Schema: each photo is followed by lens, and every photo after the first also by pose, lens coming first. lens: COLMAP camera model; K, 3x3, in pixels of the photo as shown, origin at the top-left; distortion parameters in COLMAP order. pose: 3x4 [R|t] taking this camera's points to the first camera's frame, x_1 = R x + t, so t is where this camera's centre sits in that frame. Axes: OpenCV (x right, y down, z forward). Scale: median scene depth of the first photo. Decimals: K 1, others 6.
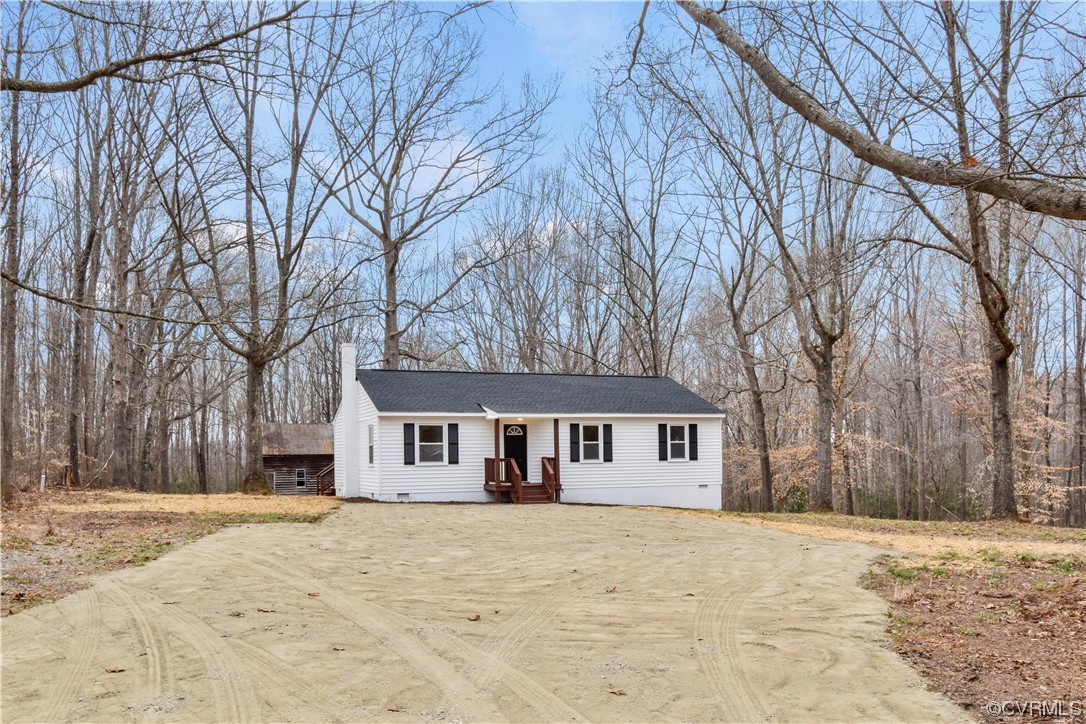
lens RADIAL K [[952.6, 0, 543.0], [0, 952.6, 362.0], [0, 0, 1]] dist [0.006950, 0.001808]
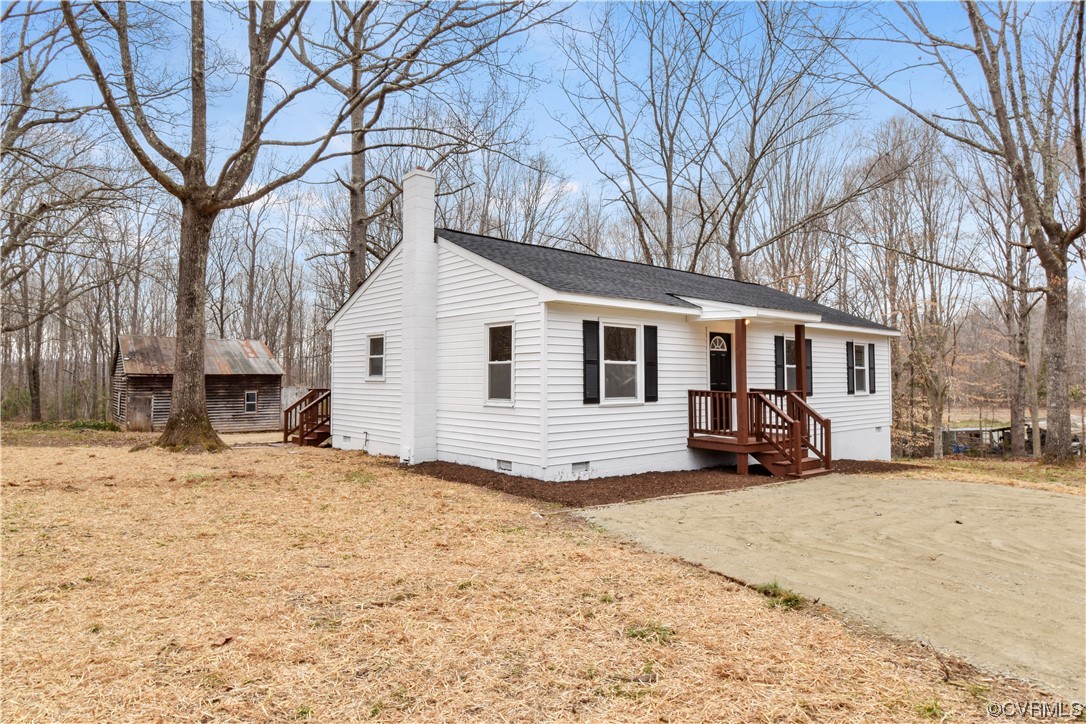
lens RADIAL K [[654.3, 0, 543.3], [0, 654.3, 314.4], [0, 0, 1]] dist [-0.005104, -0.001395]
pose [[0.945500, 0.043758, 0.322668, -0.266930], [-0.044798, 0.998987, -0.004208, 0.061665], [-0.322526, -0.010476, 0.946503, 0.663520]]
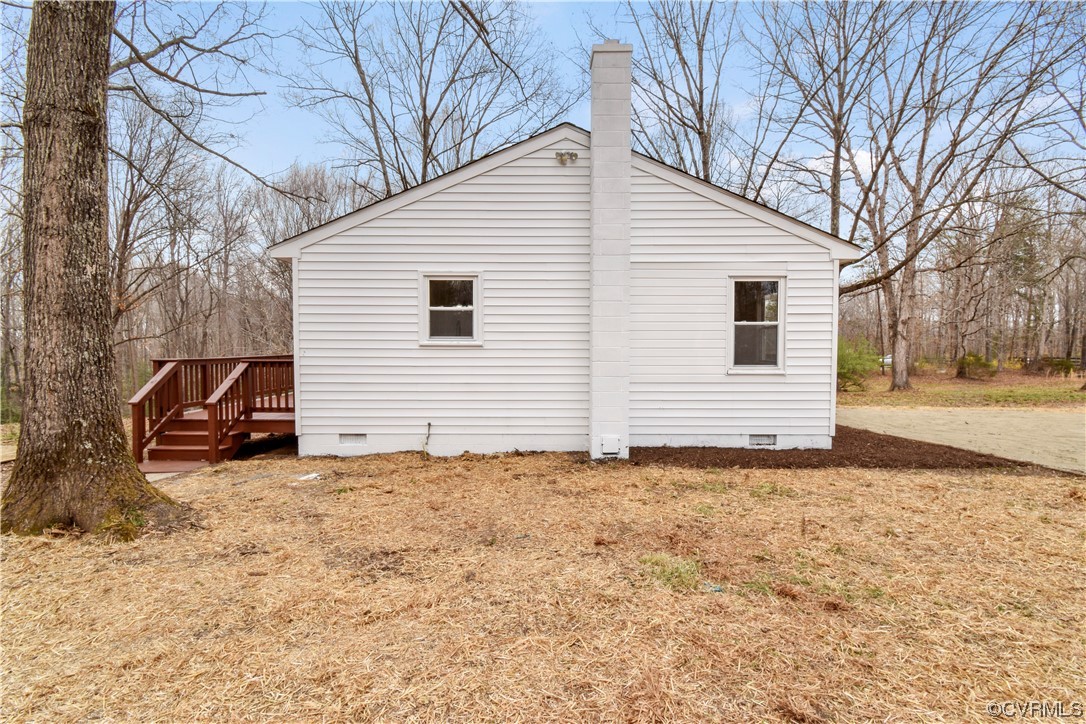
lens RADIAL K [[503.1, 0, 543.0], [0, 503.1, 362.0], [0, 0, 1]] dist [0.000223, -0.000015]
pose [[0.378745, -0.016618, 0.925352, -0.421372], [-0.099542, 0.993307, 0.058581, 0.099697], [-0.920132, -0.114299, 0.374556, 0.994616]]
